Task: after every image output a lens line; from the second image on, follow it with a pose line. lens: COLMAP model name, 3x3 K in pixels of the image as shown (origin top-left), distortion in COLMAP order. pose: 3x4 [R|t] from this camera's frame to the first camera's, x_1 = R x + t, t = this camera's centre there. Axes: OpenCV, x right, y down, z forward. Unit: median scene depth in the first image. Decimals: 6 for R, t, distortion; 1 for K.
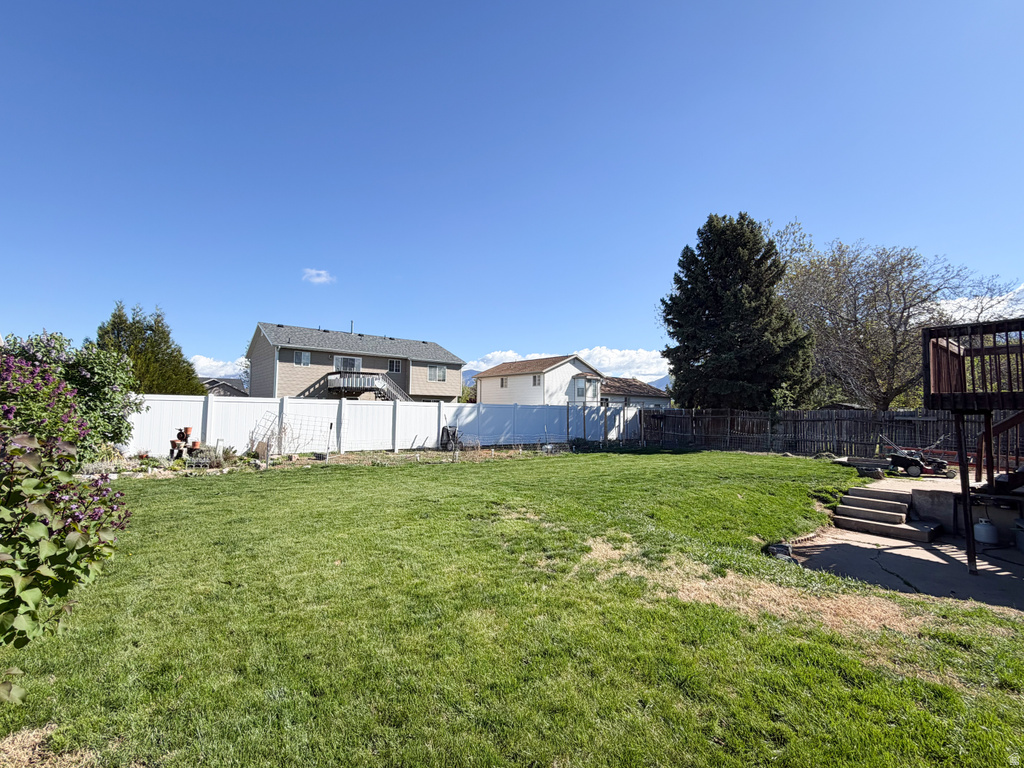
lens RADIAL K [[459.6, 0, 512.0], [0, 459.6, 384.0], [0, 0, 1]] dist [0.000233, -0.000495]
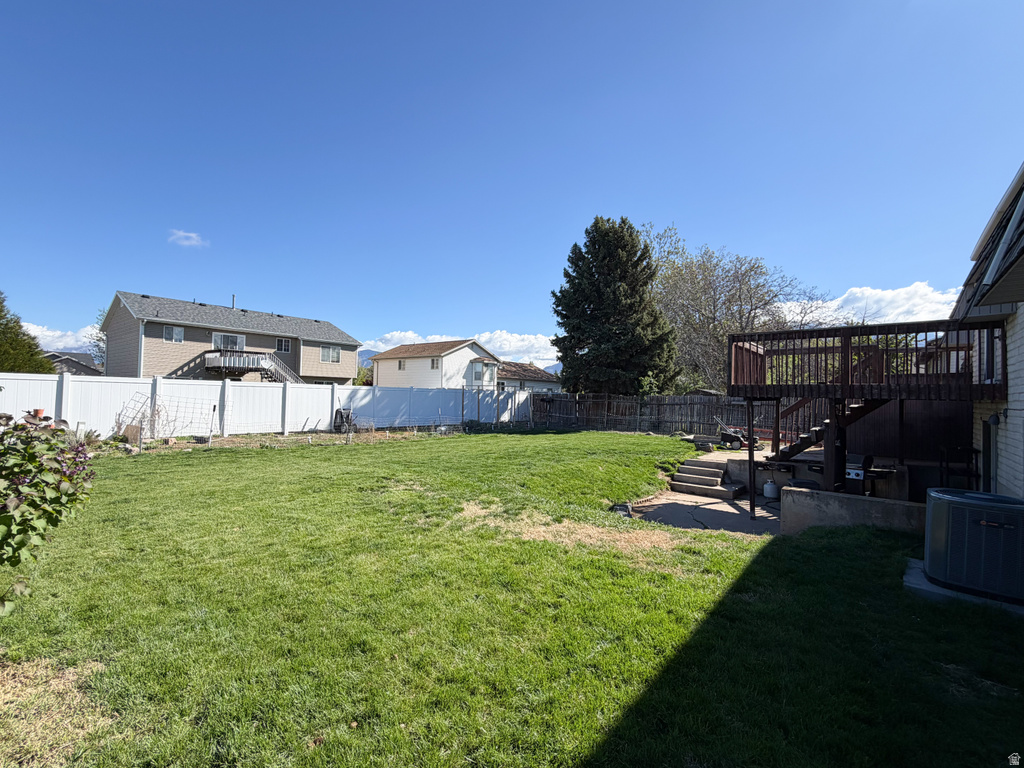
lens RADIAL K [[459.6, 0, 512.0], [0, 459.6, 384.0], [0, 0, 1]] dist [0.000233, -0.000495]
pose [[0.976876, 0.013553, 0.213378, 0.009536], [-0.021605, 0.999138, 0.035449, -0.005891], [-0.212714, -0.039239, 0.976326, -0.060127]]
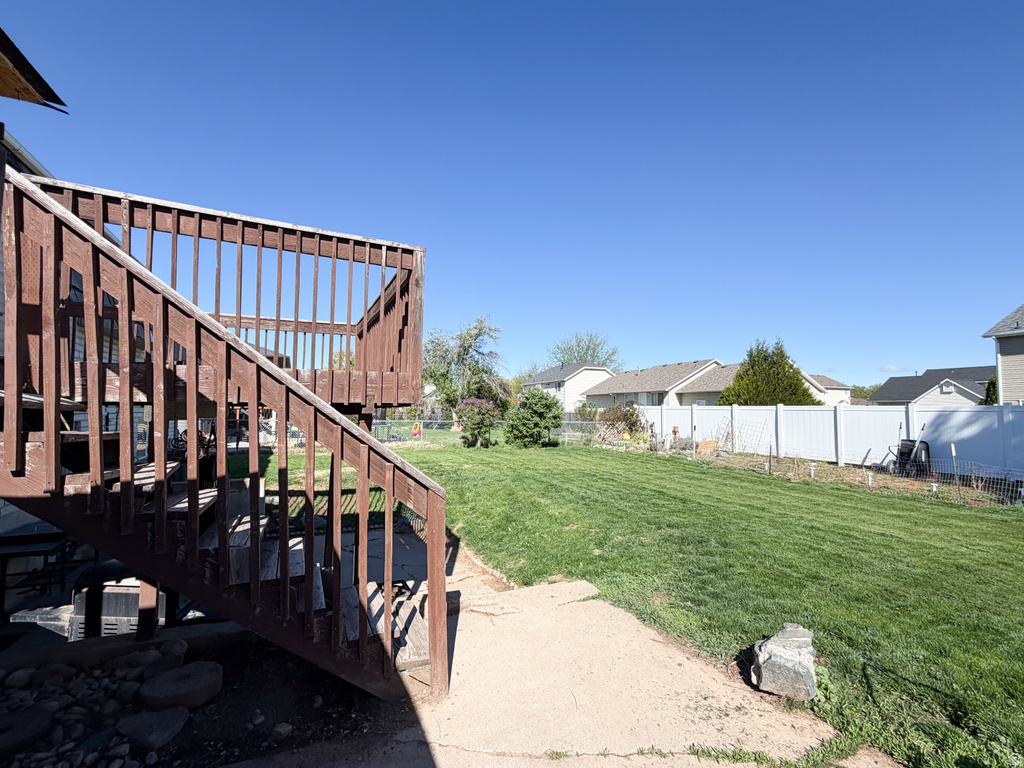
lens RADIAL K [[459.6, 0, 512.0], [0, 459.6, 384.0], [0, 0, 1]] dist [0.000233, -0.000495]
pose [[-0.231311, -0.071285, -0.970265, 0.710620], [0.043476, 0.995558, -0.083508, 0.042691], [0.971908, -0.061500, -0.227184, 0.611722]]
